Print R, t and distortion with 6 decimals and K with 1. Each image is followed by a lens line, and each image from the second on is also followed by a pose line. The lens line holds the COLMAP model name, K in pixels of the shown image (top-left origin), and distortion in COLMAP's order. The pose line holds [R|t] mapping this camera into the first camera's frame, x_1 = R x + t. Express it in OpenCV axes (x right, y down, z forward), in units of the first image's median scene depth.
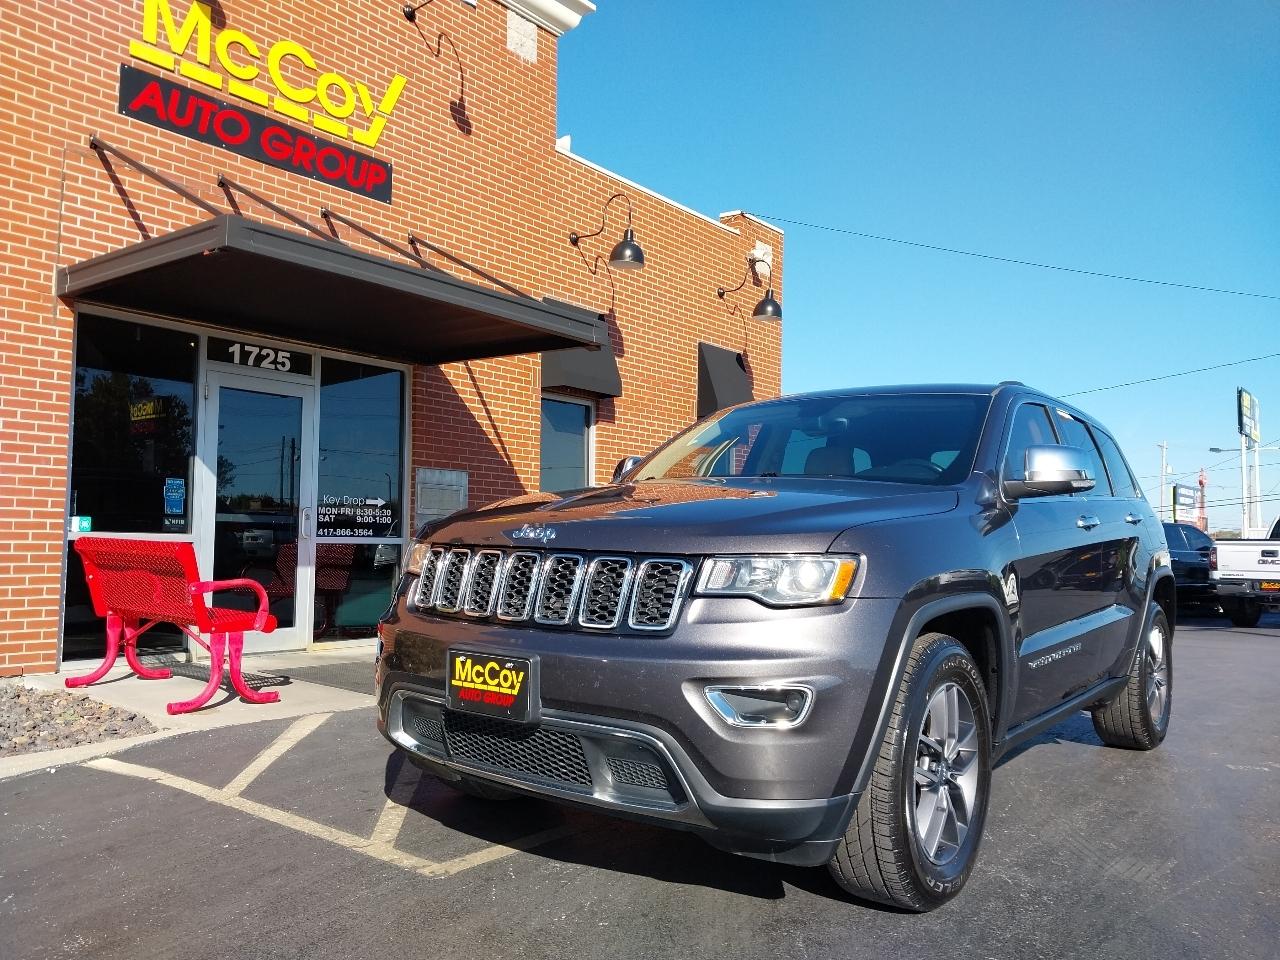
lens RADIAL K [[1022.5, 0, 633.9], [0, 1022.5, 490.6], [0, 0, 1]] dist [0.011224, -0.001460]
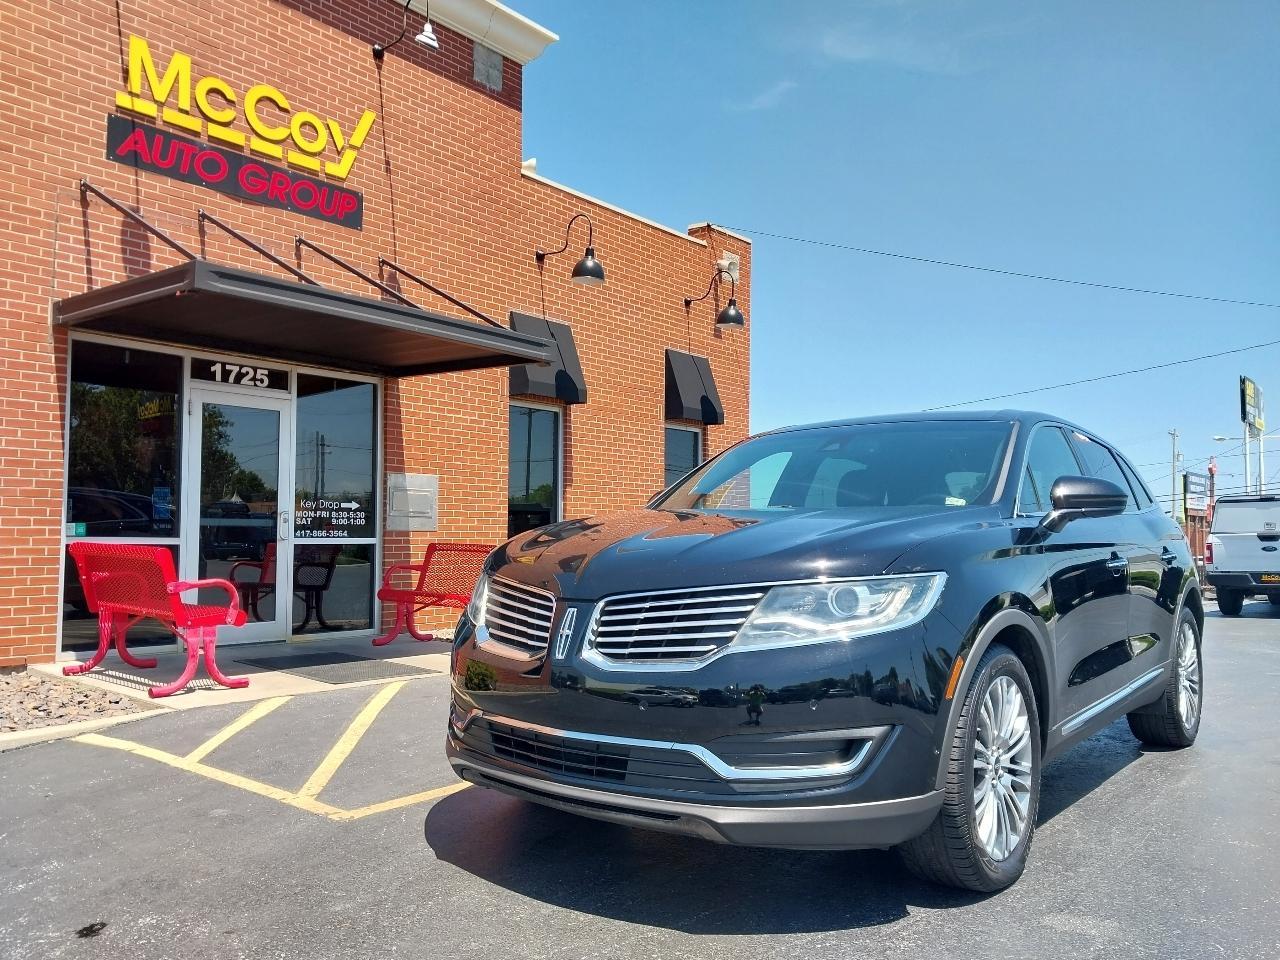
lens RADIAL K [[1022.5, 0, 635.1], [0, 1022.5, 491.8], [0, 0, 1]] dist [0.011224, -0.001460]
pose [[0.999866, -0.006199, -0.015127, 0.072602], [0.006358, 0.999925, 0.010476, -0.013771], [0.015061, -0.010570, 0.999831, -0.090395]]
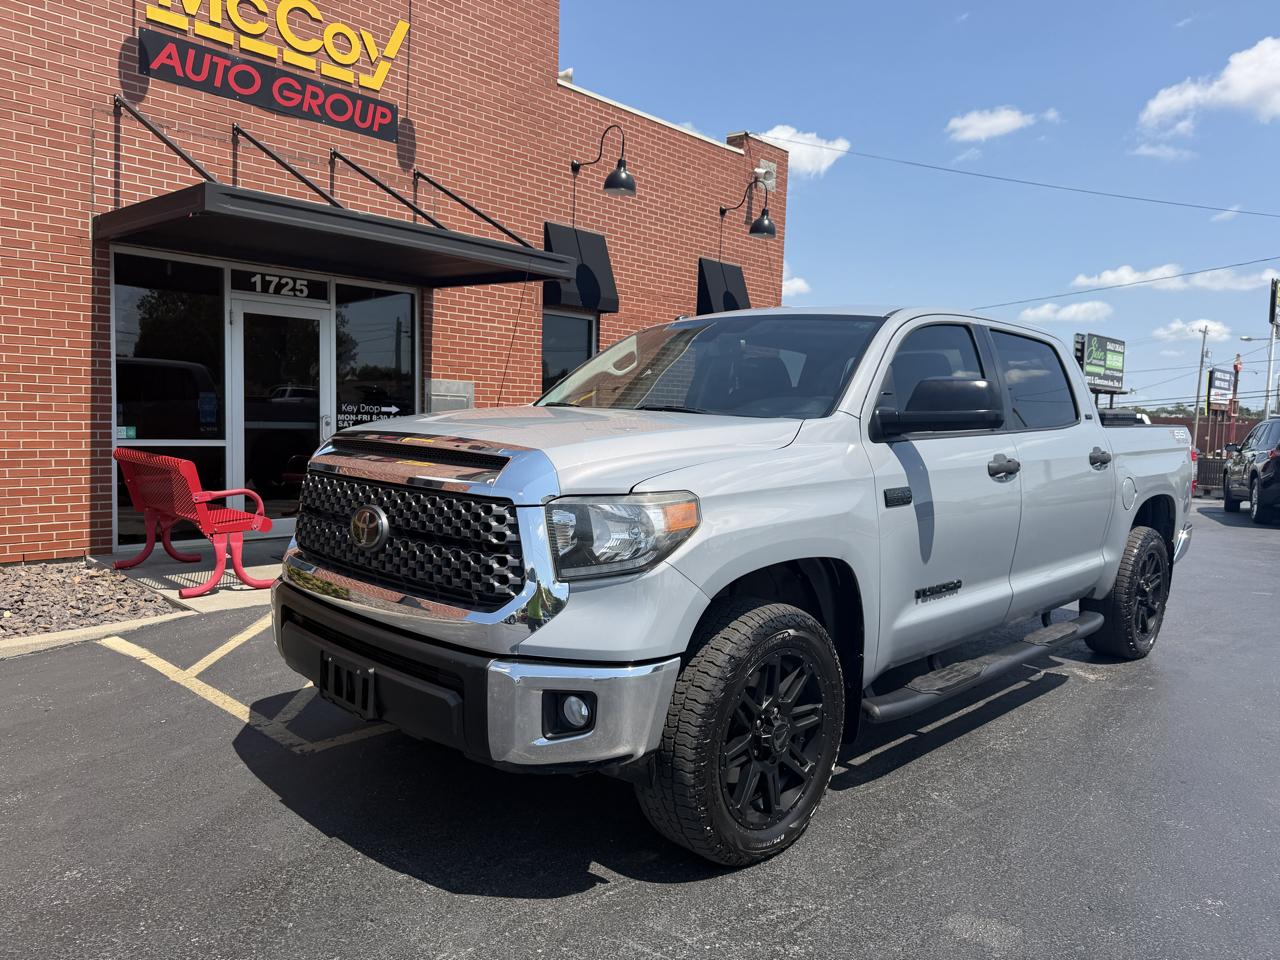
lens RADIAL K [[918.4, 0, 646.2], [0, 918.4, 486.6], [0, 0, 1]] dist [0.016828, -0.017841]
pose [[0.997446, 0.021449, -0.068133, 0.122205], [-0.012306, 0.991188, 0.131889, -0.046570], [0.070362, -0.130714, 0.988920, -0.031182]]
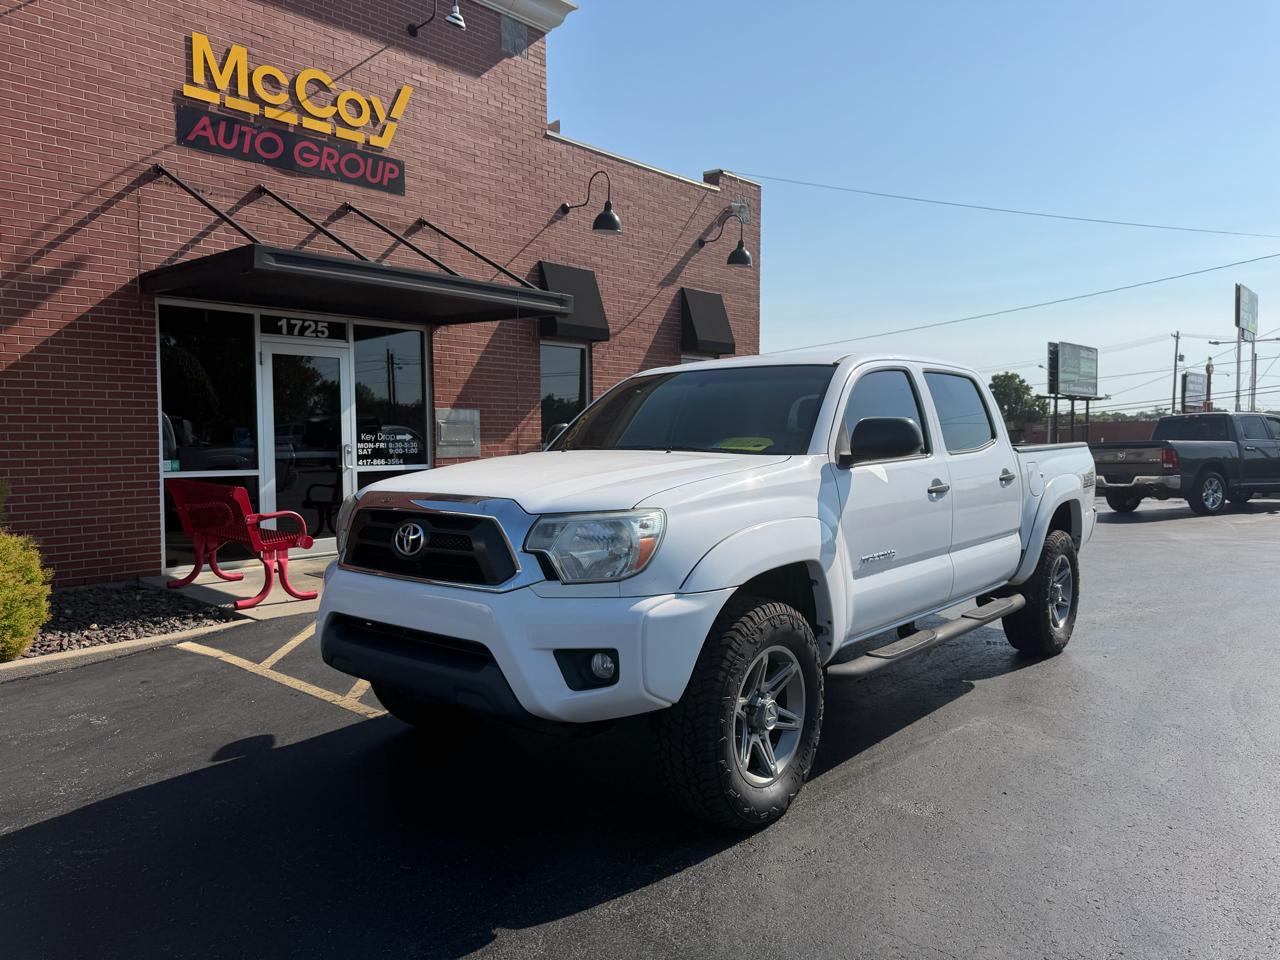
lens RADIAL K [[918.4, 0, 647.6], [0, 918.4, 482.6], [0, 0, 1]] dist [0.016828, -0.017841]
pose [[0.998438, -0.015304, -0.053726, 0.119363], [0.020864, 0.994305, 0.104508, -0.048943], [0.051821, -0.105466, 0.993072, -0.134427]]
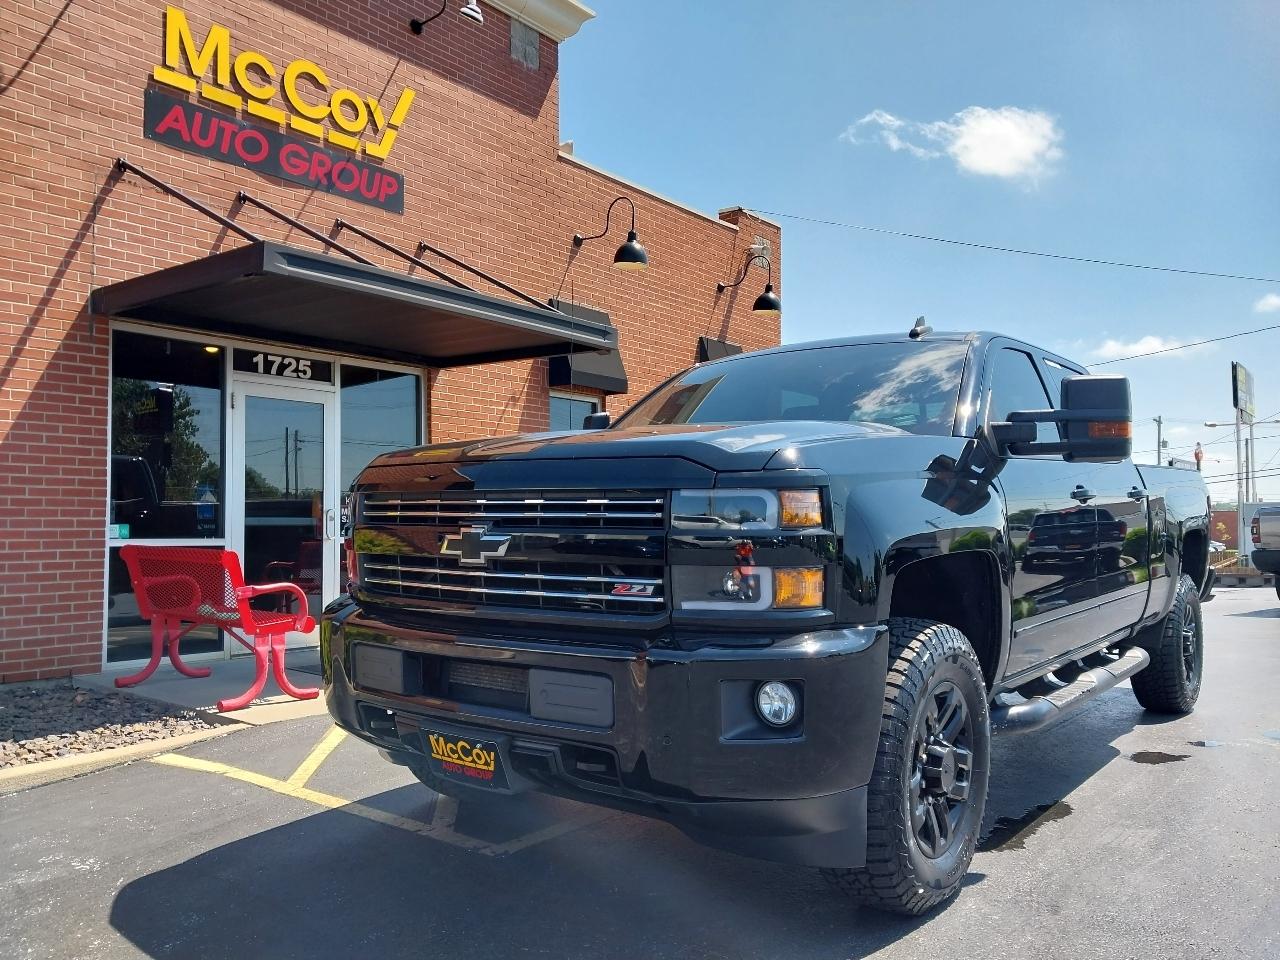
lens RADIAL K [[1022.5, 0, 632.5], [0, 1022.5, 488.7], [0, 0, 1]] dist [0.011224, -0.001460]
pose [[0.999849, -0.017361, 0.000445, -0.011793], [0.017352, 0.999734, 0.015194, -0.015137], [-0.000709, -0.015184, 0.999884, -0.042643]]
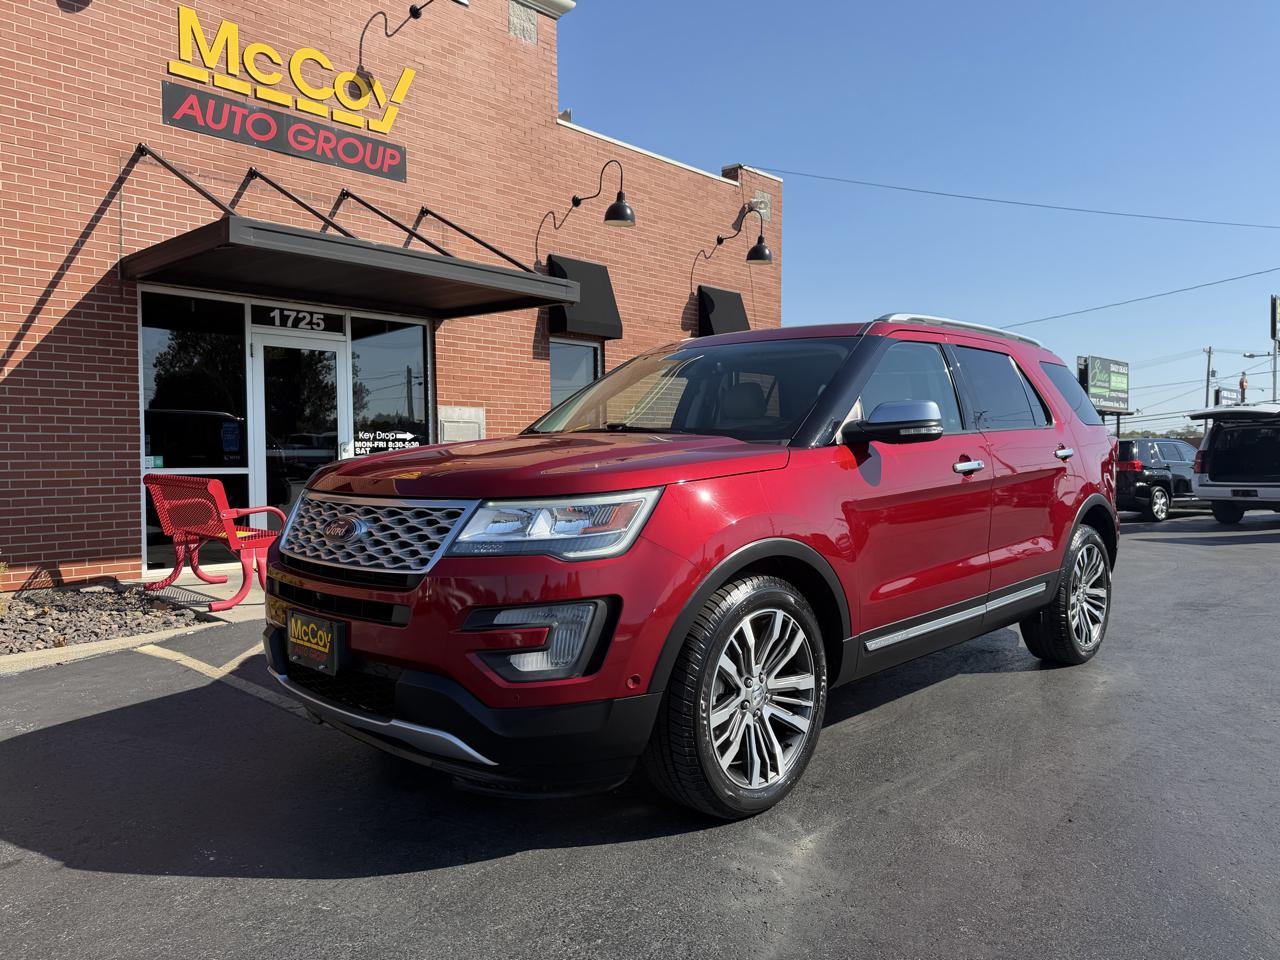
lens RADIAL K [[918.4, 0, 651.1], [0, 918.4, 485.3], [0, 0, 1]] dist [0.016828, -0.017841]
pose [[0.996979, -0.015962, -0.076012, 0.129431], [0.022549, 0.995987, 0.086613, -0.019494], [0.074325, -0.088065, 0.993338, -0.067742]]
